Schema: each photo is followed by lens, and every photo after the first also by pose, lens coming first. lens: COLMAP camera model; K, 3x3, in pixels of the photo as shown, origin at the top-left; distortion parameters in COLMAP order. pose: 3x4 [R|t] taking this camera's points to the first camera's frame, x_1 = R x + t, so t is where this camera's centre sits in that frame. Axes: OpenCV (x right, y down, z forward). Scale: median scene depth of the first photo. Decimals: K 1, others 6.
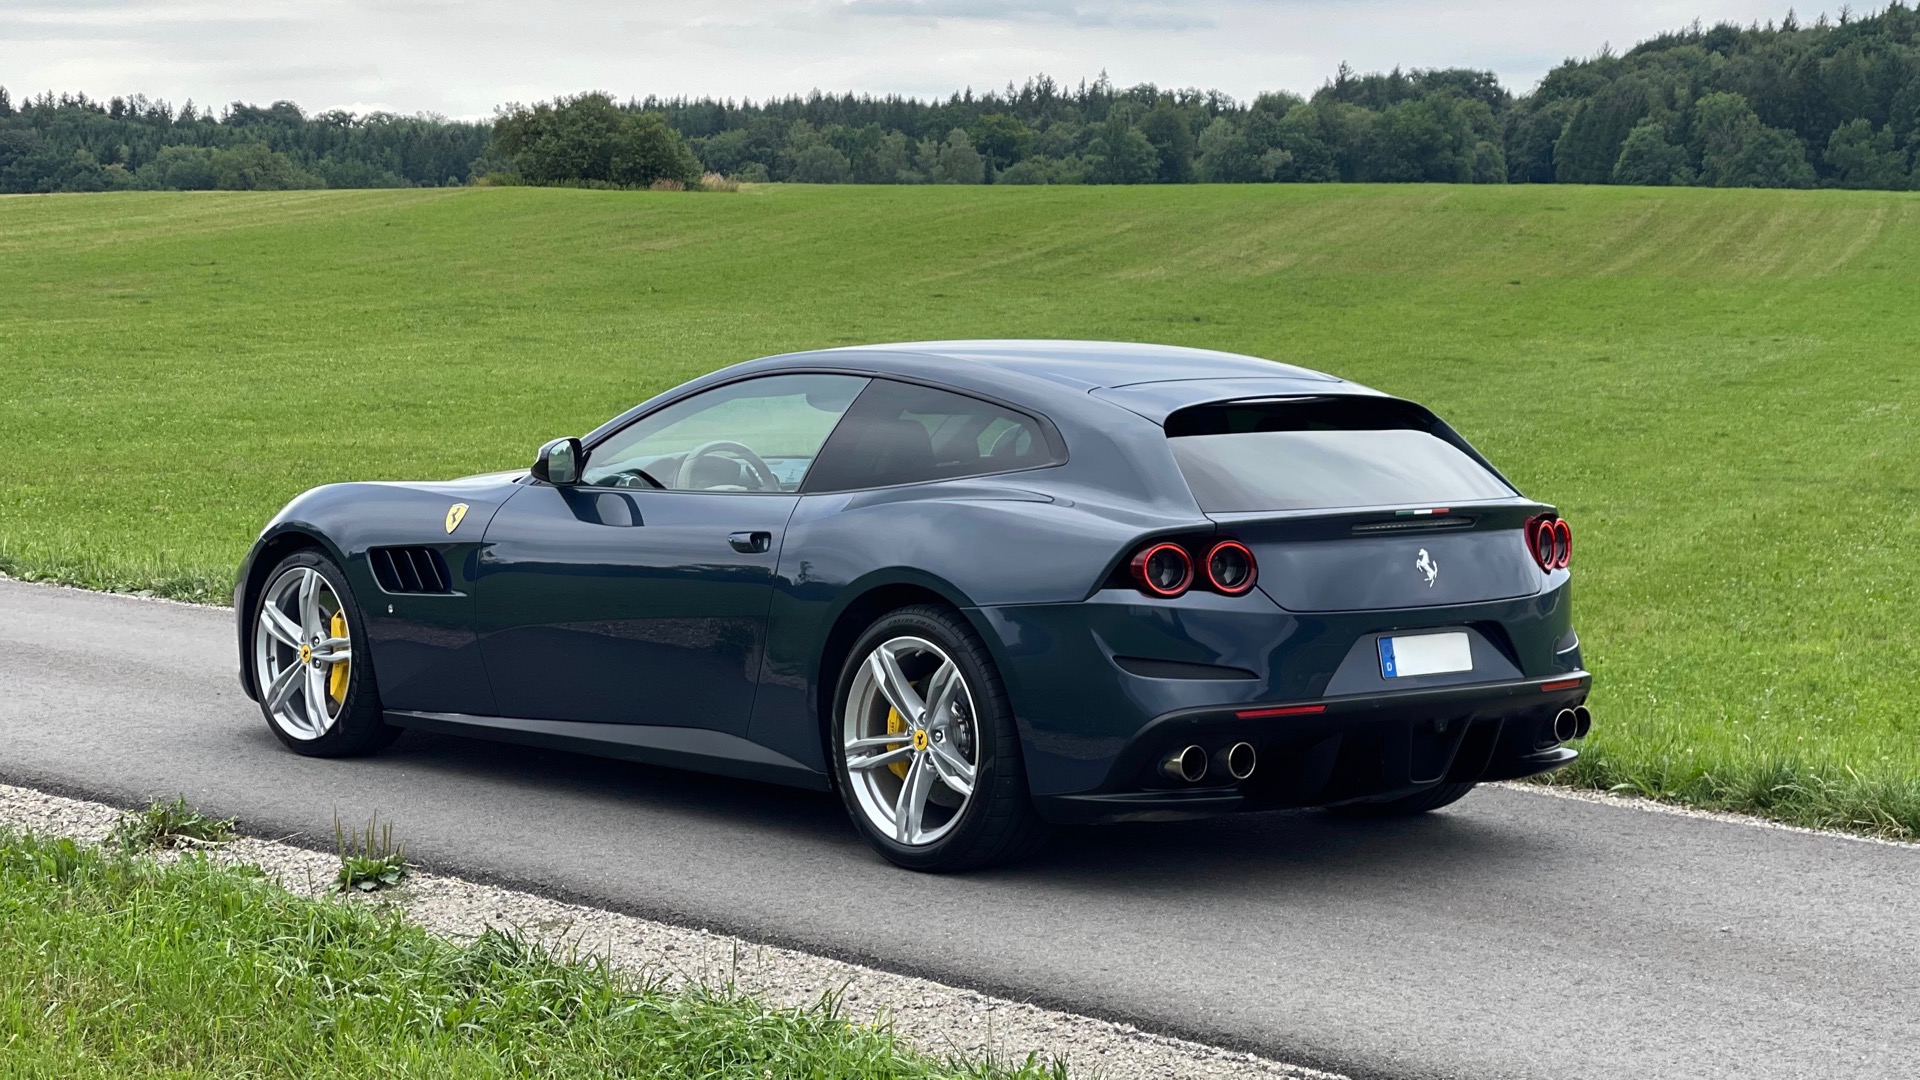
lens RADIAL K [[3984.5, 0, 1000.1], [0, 3984.5, 543.4], [0, 0, 1]] dist [0.185099, 0.696045]
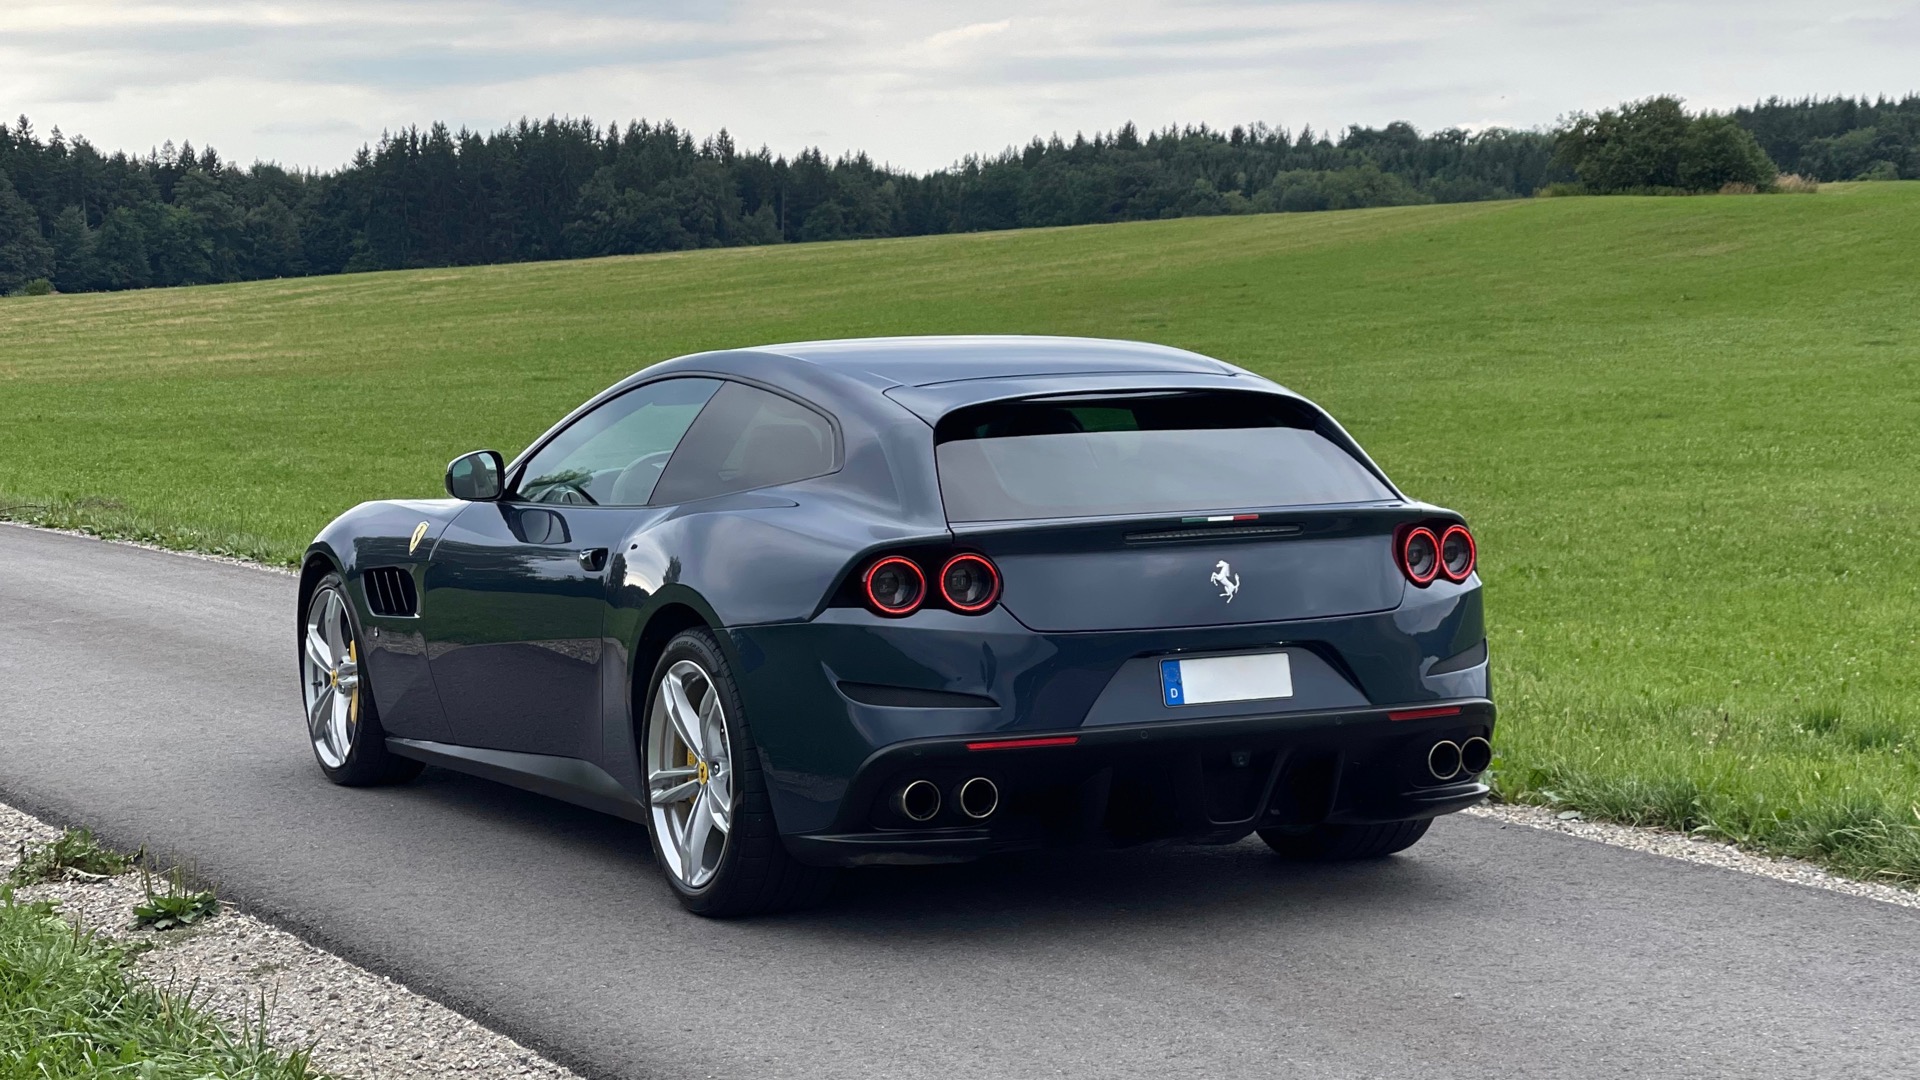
lens RADIAL K [[4066.8, 0, 994.6], [0, 4066.8, 483.8], [0, 0, 1]] dist [0.058151, 2.454610]
pose [[0.962476, -0.014009, -0.271004, 0.247082], [0.008791, 0.999752, -0.020459, 0.001963], [0.271224, 0.017308, 0.962361, 0.091370]]
